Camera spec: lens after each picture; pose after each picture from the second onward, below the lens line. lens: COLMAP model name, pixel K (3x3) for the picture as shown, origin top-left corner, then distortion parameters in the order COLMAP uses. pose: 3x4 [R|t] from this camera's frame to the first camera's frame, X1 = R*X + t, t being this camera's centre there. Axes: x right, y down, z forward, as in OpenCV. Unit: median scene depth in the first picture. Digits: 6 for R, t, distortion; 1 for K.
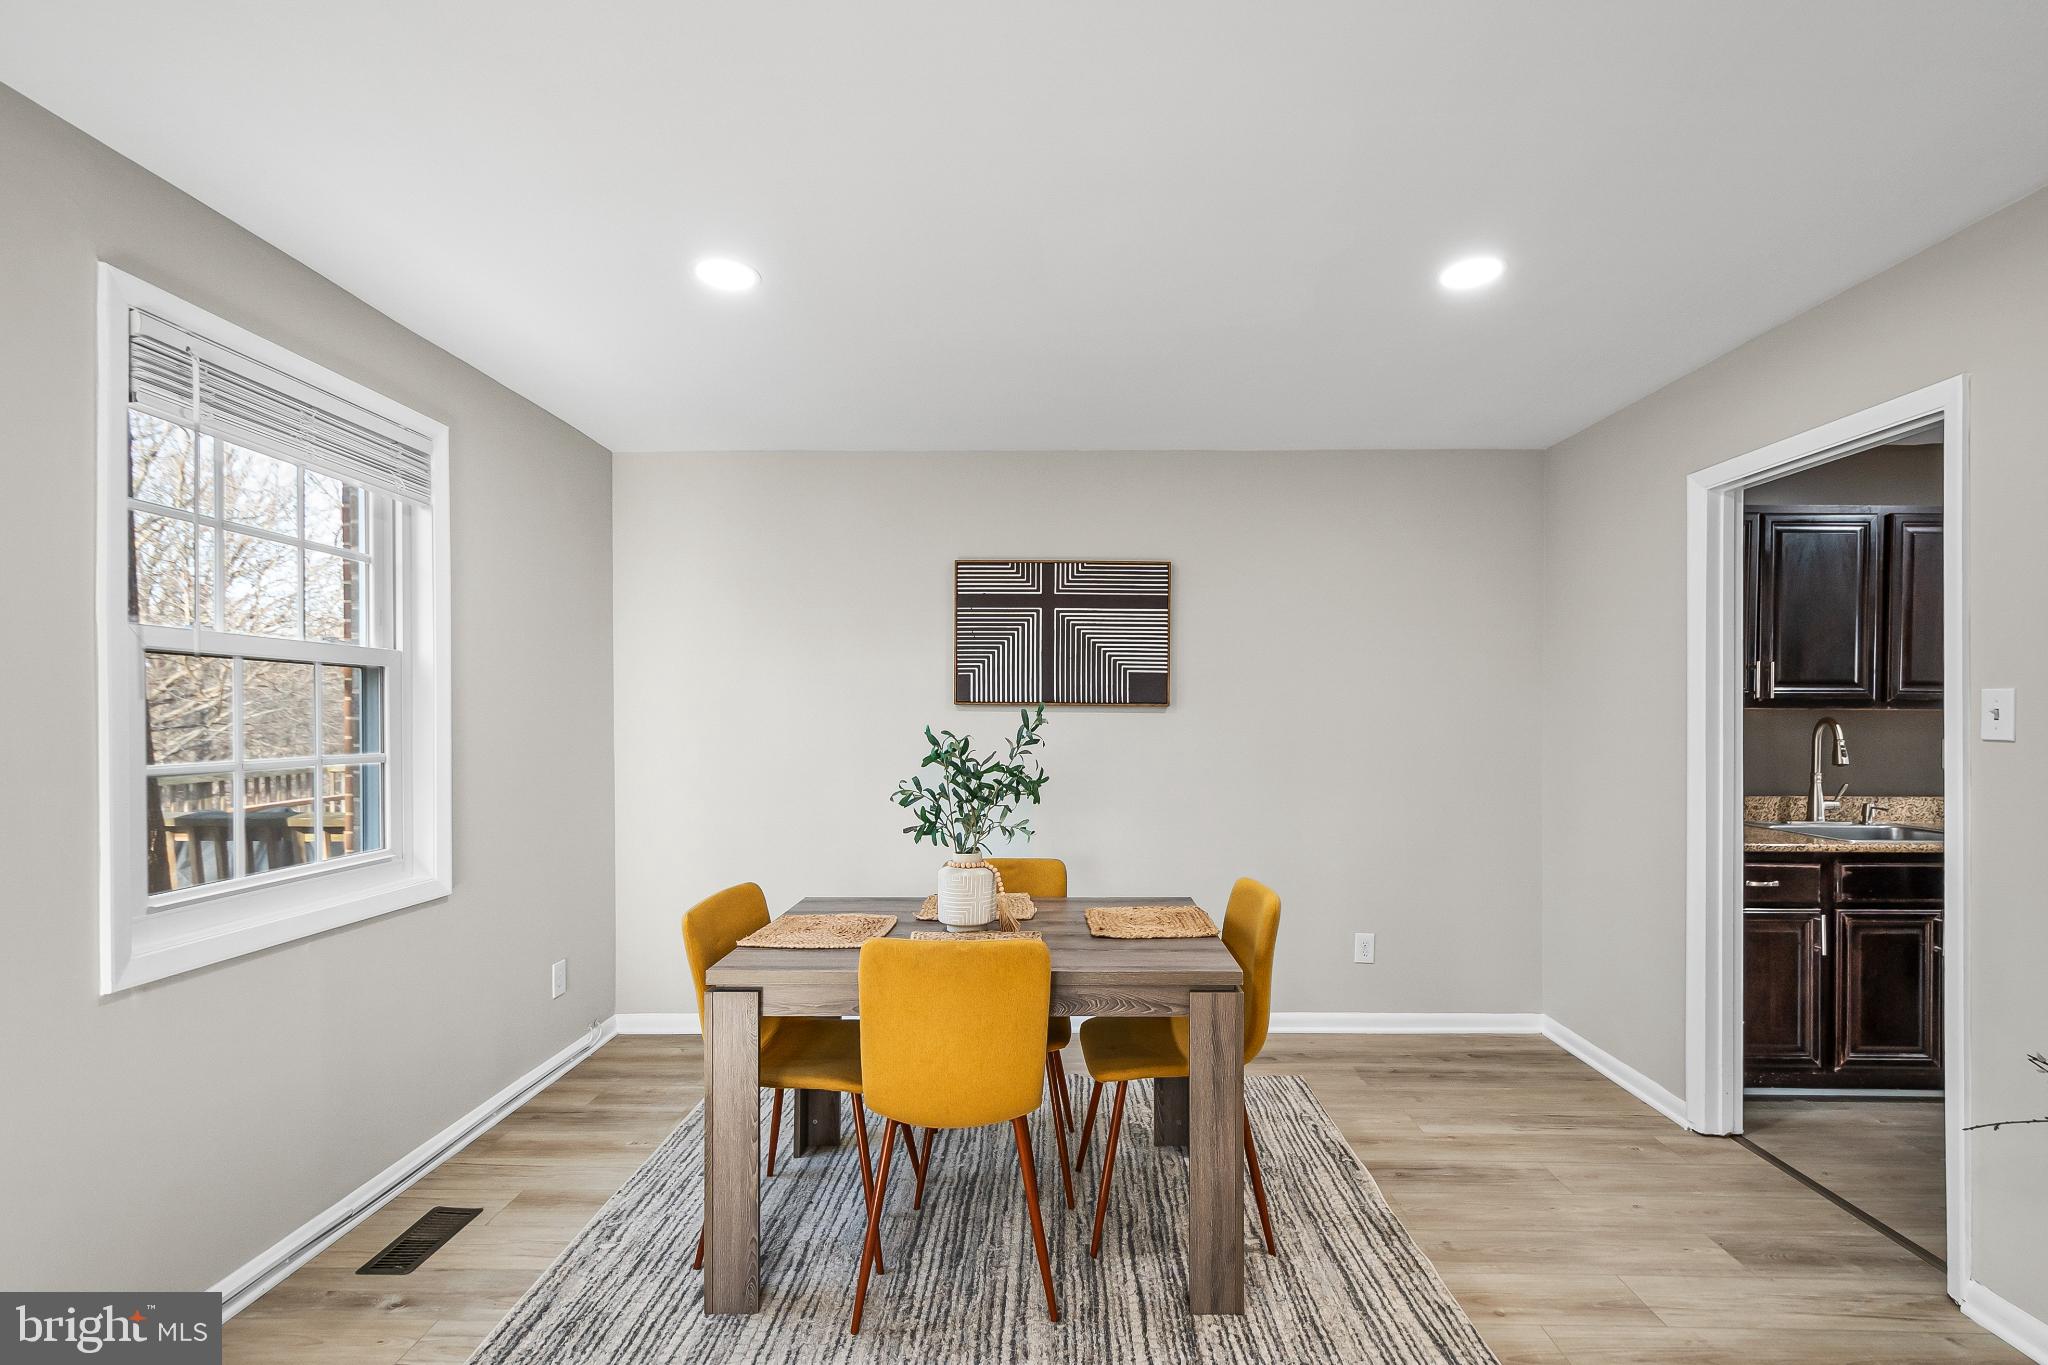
lens RADIAL K [[909.4, 0, 1044.2], [0, 909.4, 721.6], [0, 0, 1]] dist [0.032752, -0.015424]
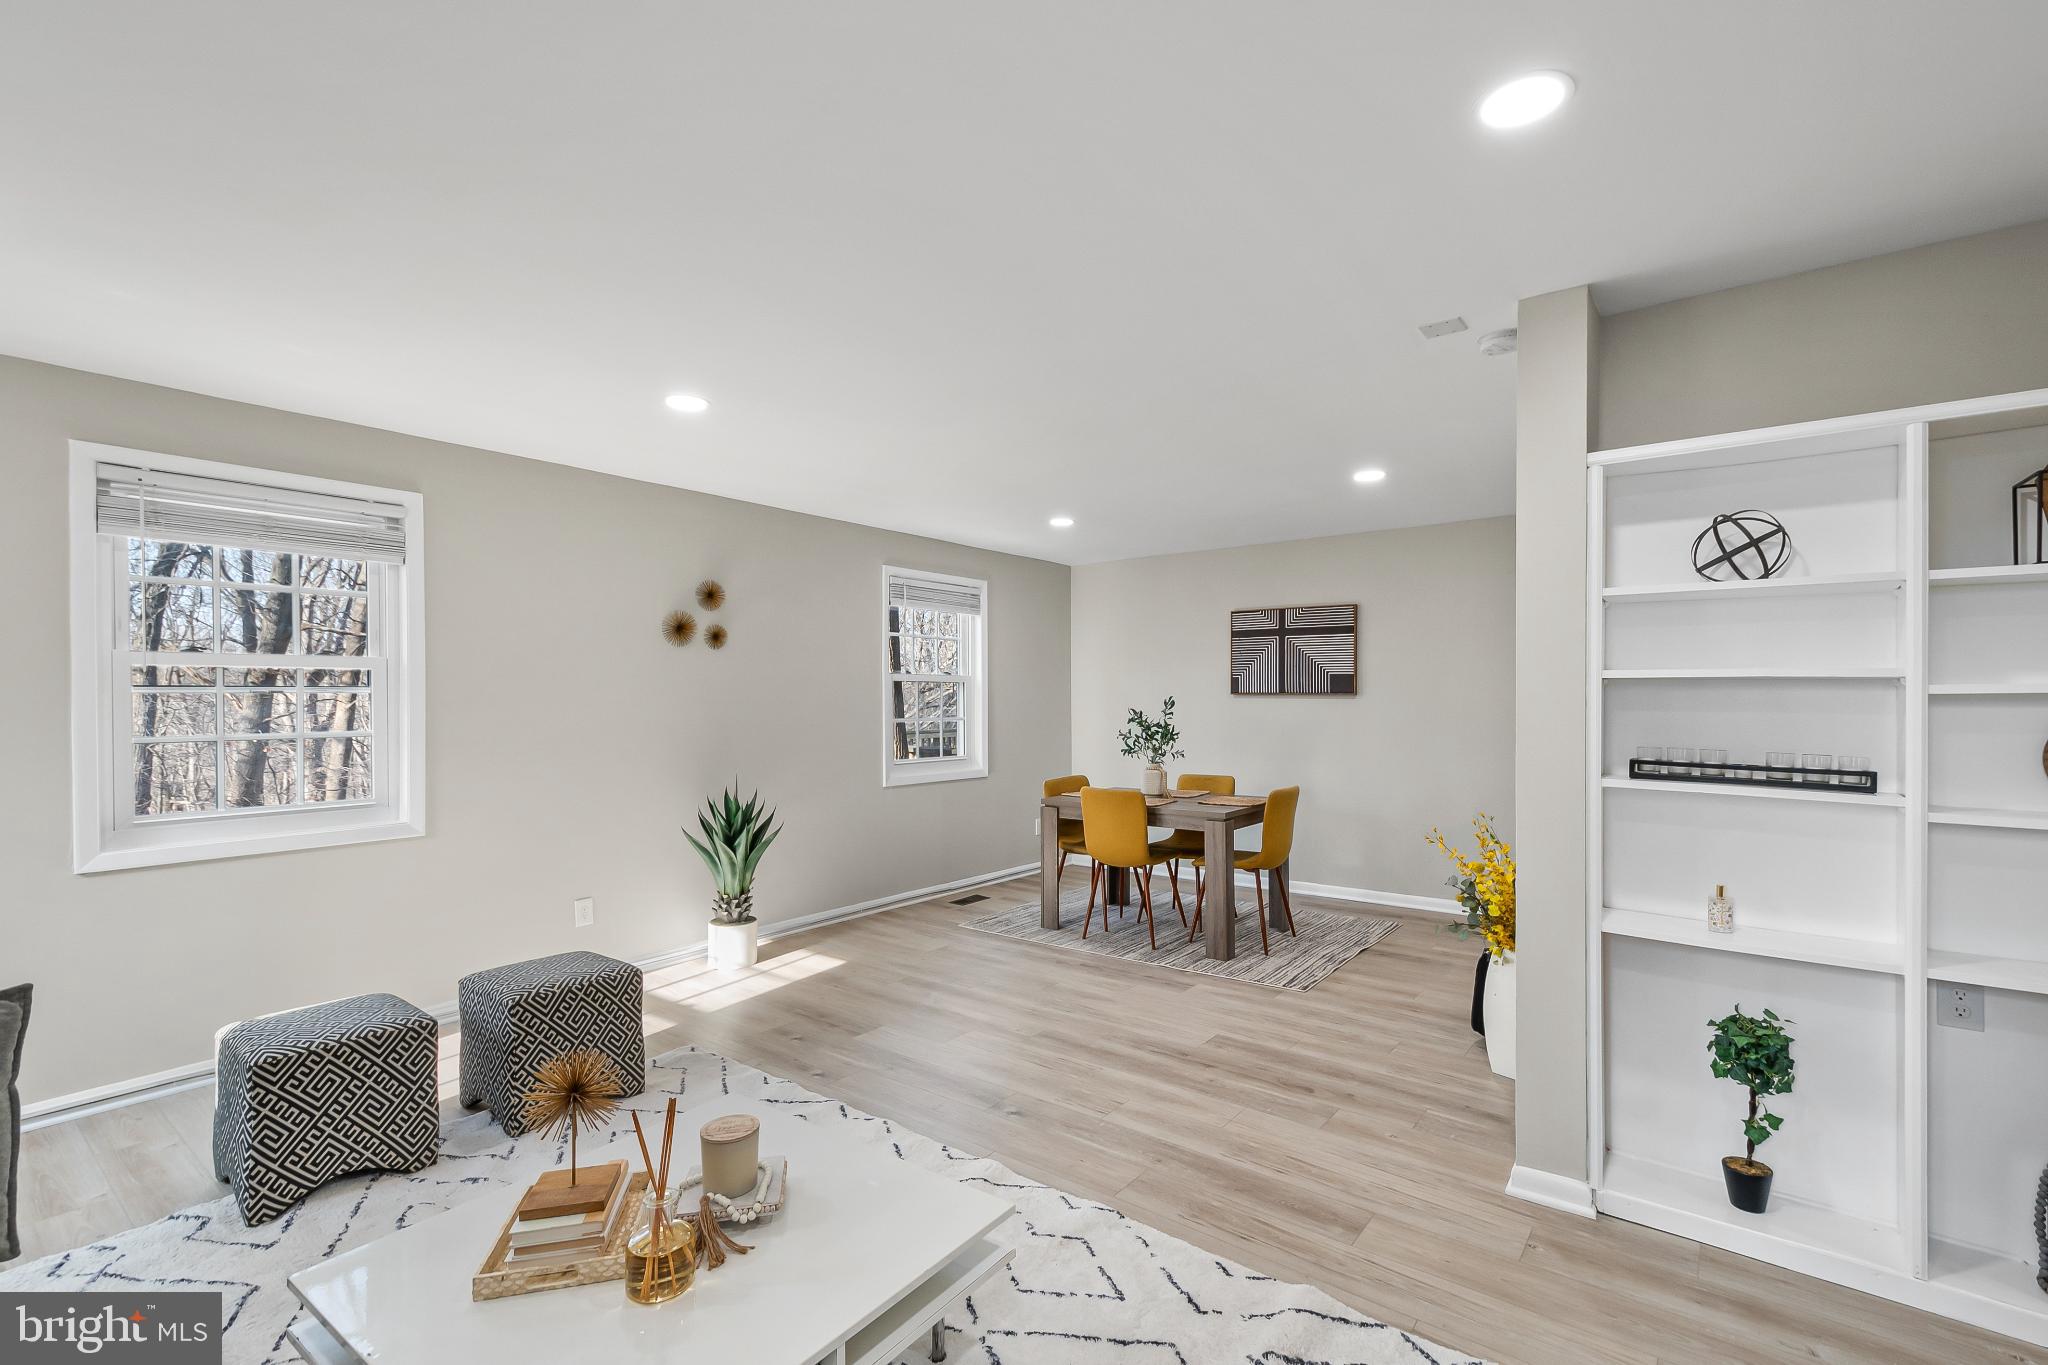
lens RADIAL K [[914.0, 0, 1048.8], [0, 914.0, 712.1], [0, 0, 1]] dist [0.001401, 0.000571]
pose [[0.801695, 0.005875, -0.597705, 0.906313], [-0.001614, 0.999969, 0.007665, 0.001695], [0.597732, -0.005180, 0.801679, -0.813611]]
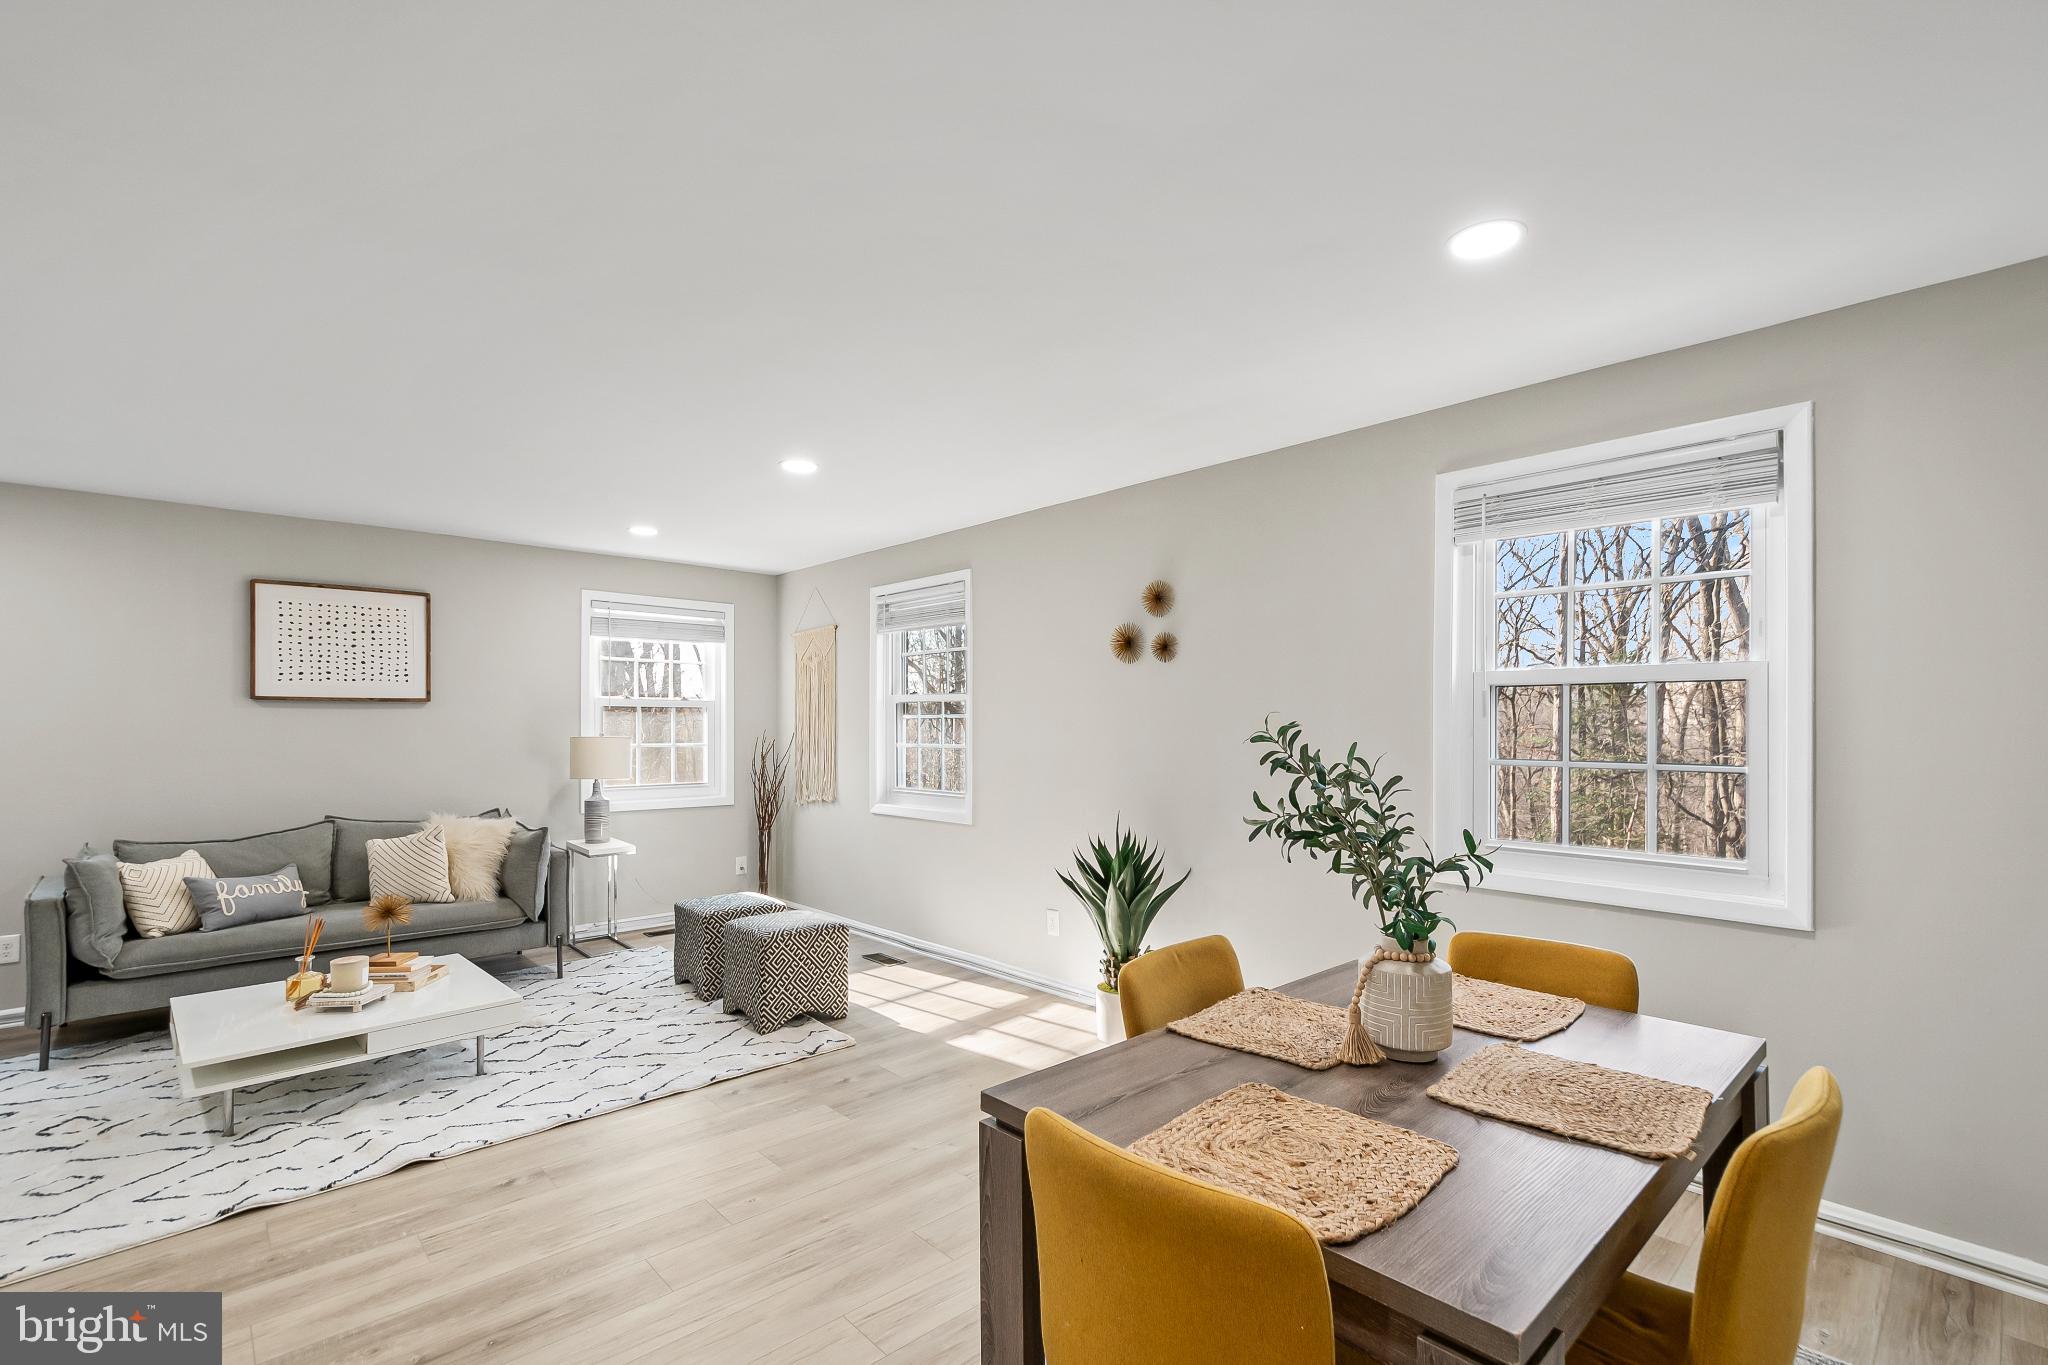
lens RADIAL K [[914.0, 0, 1048.8], [0, 914.0, 712.1], [0, 0, 1]] dist [0.001401, 0.000571]
pose [[-0.723019, 0.002491, -0.690823, 0.493443], [0.003887, 0.999992, -0.000463, -0.023738], [0.690817, -0.003020, -0.723024, 1.143119]]
